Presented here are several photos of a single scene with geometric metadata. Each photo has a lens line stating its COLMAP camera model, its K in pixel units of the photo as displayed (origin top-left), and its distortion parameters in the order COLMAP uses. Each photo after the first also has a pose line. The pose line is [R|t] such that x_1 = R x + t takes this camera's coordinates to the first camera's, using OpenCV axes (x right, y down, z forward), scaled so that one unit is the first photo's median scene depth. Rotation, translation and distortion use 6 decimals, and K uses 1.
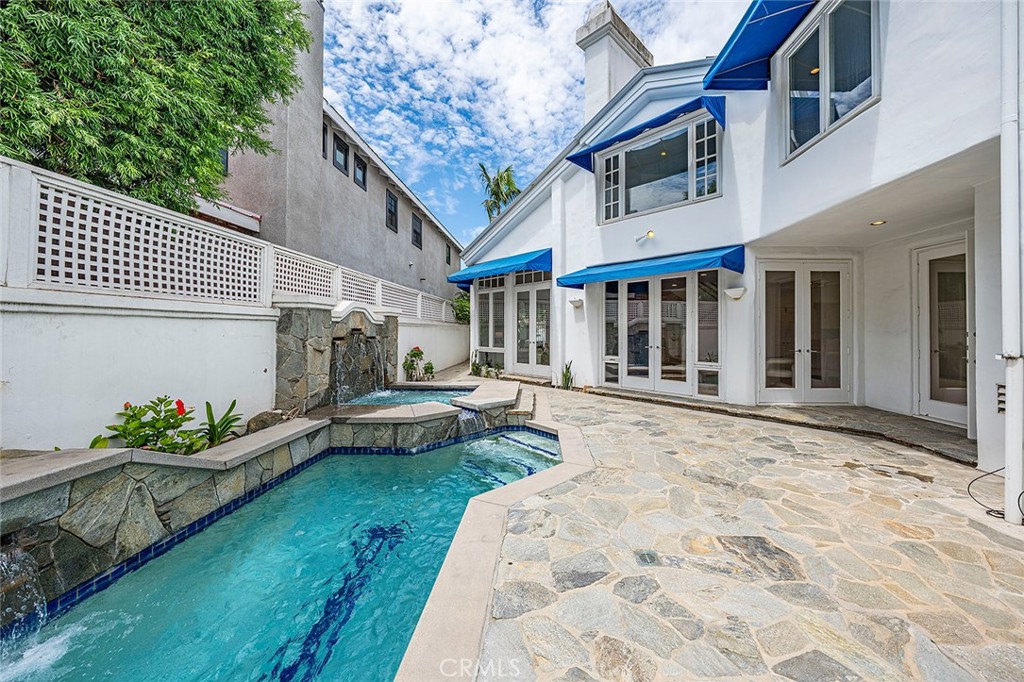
lens RADIAL K [[362.3, 0, 554.1], [0, 362.3, 325.6], [0, 0, 1]] dist [-0.002821, 0.000949]
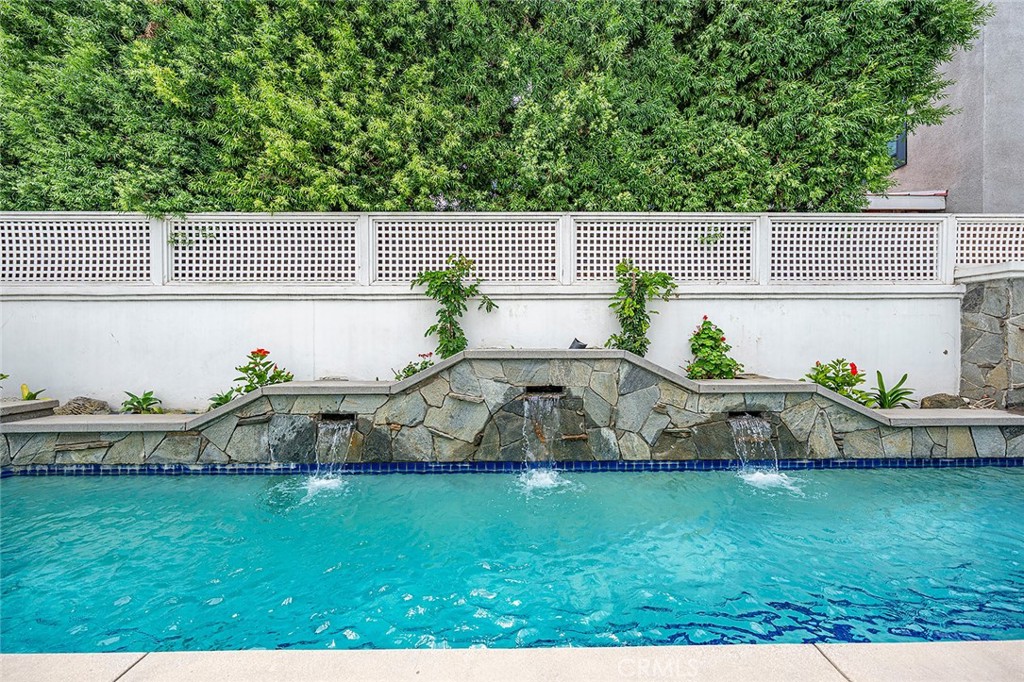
lens RADIAL K [[362.3, 0, 513.3], [0, 362.3, 339.8], [0, 0, 1]] dist [-0.002821, 0.000949]
pose [[-0.024875, 0.000051, -0.999691, 0.216413], [0.010738, 0.999942, -0.000216, 0.106627], [0.999633, -0.010740, -0.024874, -0.123172]]
